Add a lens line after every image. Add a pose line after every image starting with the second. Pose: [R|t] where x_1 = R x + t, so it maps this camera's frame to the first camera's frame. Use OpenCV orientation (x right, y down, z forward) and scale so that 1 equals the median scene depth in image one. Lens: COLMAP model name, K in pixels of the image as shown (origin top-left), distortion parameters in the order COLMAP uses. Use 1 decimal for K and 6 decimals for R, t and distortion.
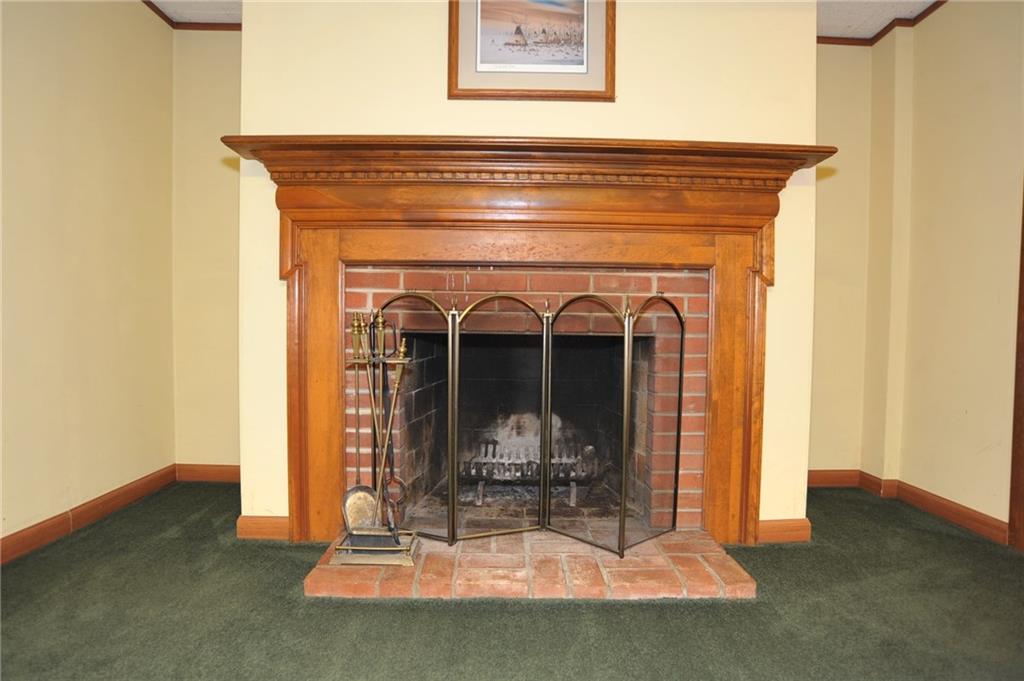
lens RADIAL K [[580.7, 0, 512.0], [0, 580.7, 340.5], [0, 0, 1]] dist [-0.077668, 0.000059]
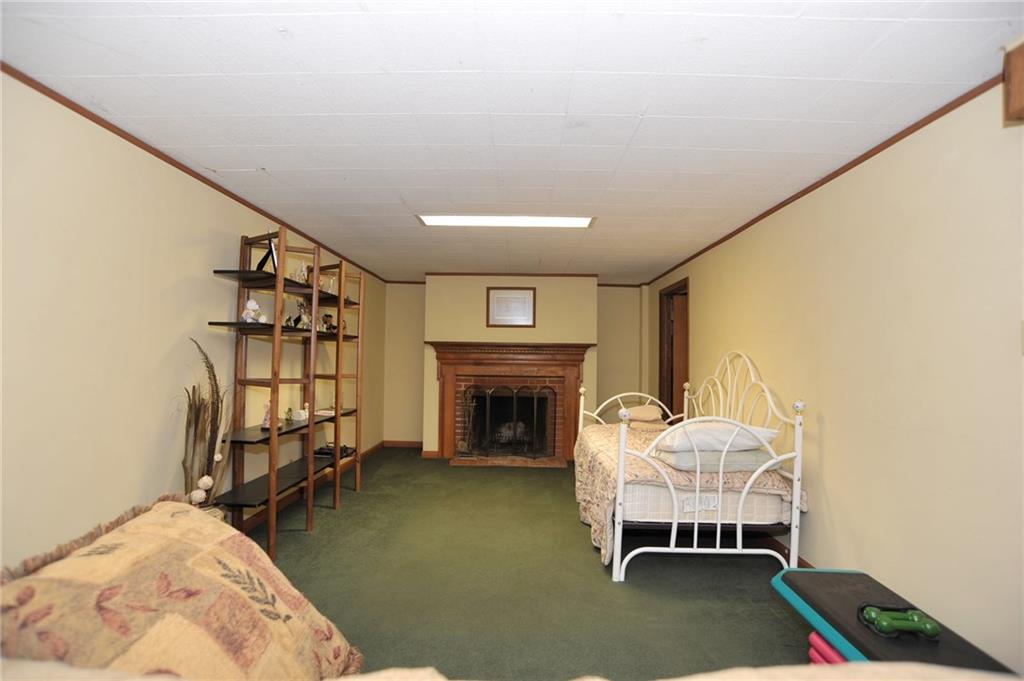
lens RADIAL K [[518.4, 0, 512.0], [0, 518.4, 340.5], [0, 0, 1]] dist [-0.123587, 0.059754]
pose [[0.999564, 0.001148, -0.029508, 0.130570], [-0.003309, 0.997307, -0.073260, -0.116777], [0.029345, 0.073325, 0.996876, -2.046666]]
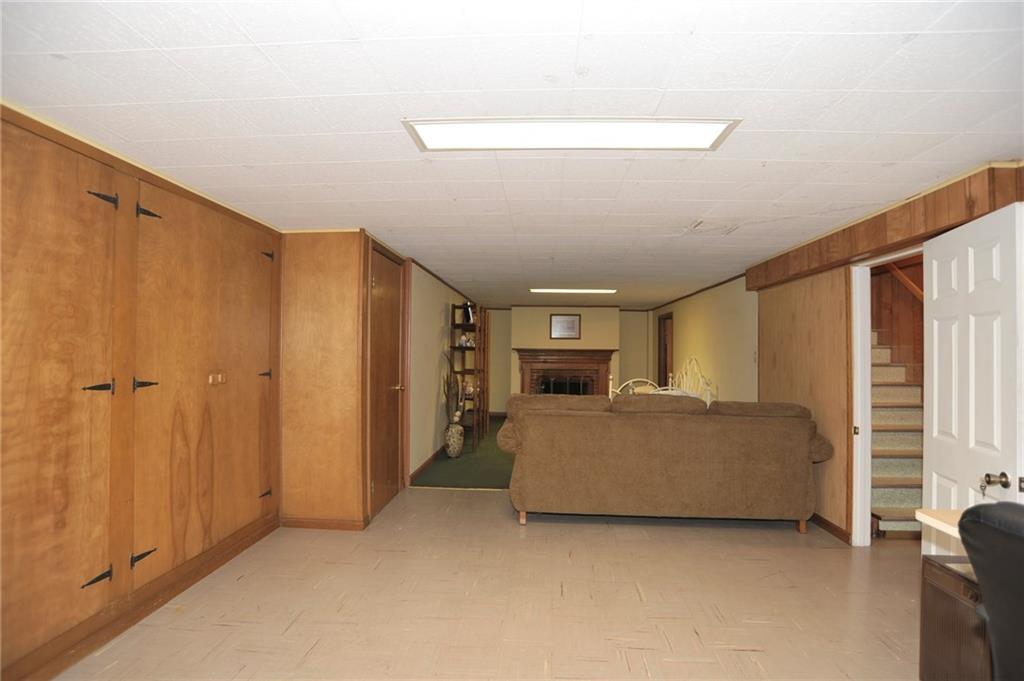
lens RADIAL K [[518.4, 0, 512.0], [0, 518.4, 340.5], [0, 0, 1]] dist [-0.123587, 0.059754]
pose [[0.997177, -0.003136, -0.075021, -0.100280], [-0.001438, 0.998147, -0.060837, -0.108088], [0.075073, 0.060773, 0.995324, -3.909910]]
